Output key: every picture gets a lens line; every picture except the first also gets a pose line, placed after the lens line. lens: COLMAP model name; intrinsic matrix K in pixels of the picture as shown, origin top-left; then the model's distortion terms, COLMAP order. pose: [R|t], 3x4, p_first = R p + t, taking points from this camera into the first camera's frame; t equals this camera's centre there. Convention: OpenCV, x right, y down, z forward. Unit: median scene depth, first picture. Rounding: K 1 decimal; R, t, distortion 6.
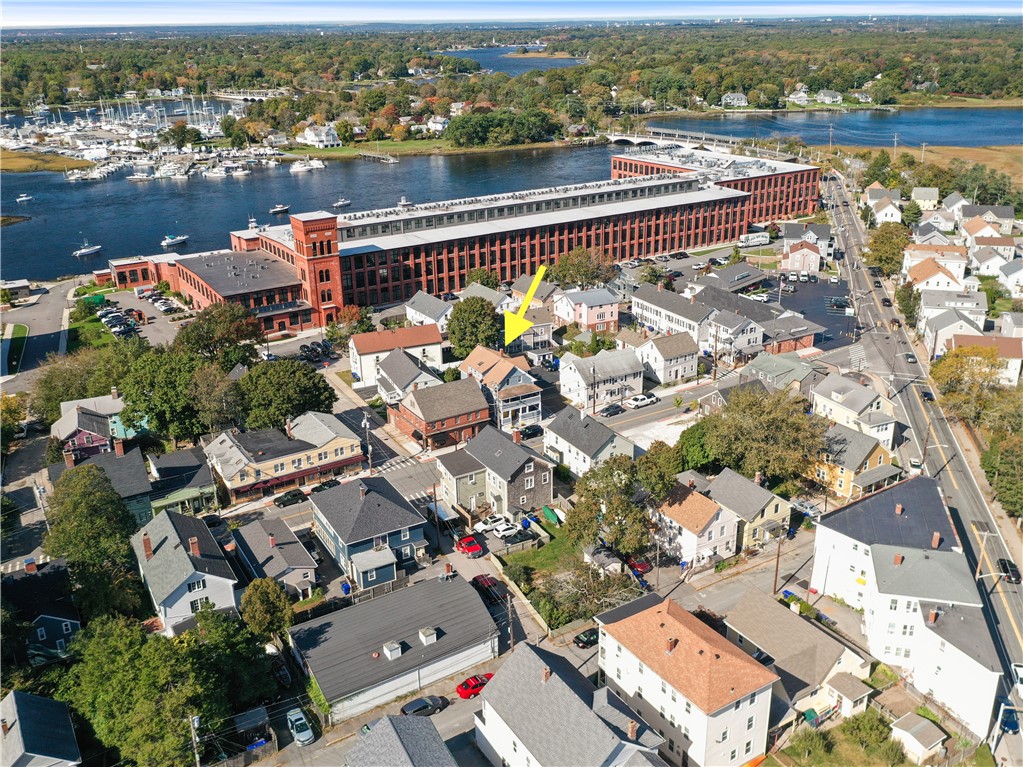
lens RADIAL K [[923.7, 0, 511.5], [0, 923.7, 383.5], [0, 0, 1]] dist [0.011058, 0.001526]
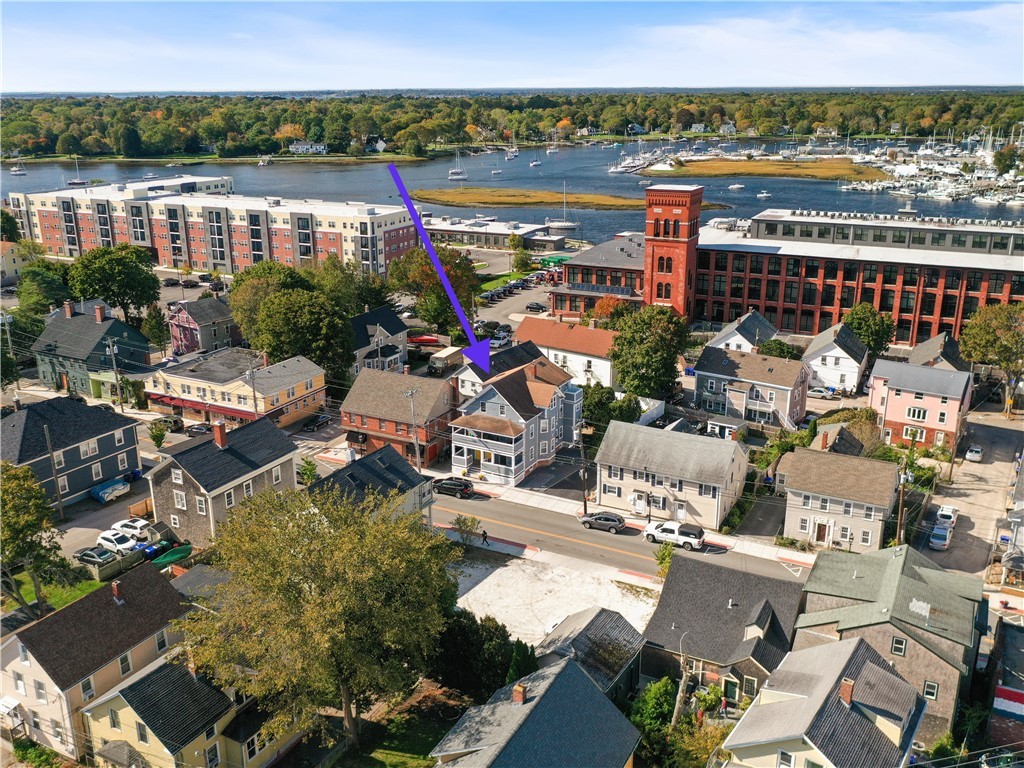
lens RADIAL K [[918.5, 0, 512.0], [0, 918.5, 384.0], [0, 0, 1]] dist [0.009778, -0.002996]
pose [[0.510196, 0.278551, -0.813701, 0.328115], [-0.319319, 0.939825, 0.121512, -0.063281], [0.798583, 0.197835, 0.568442, 0.402799]]
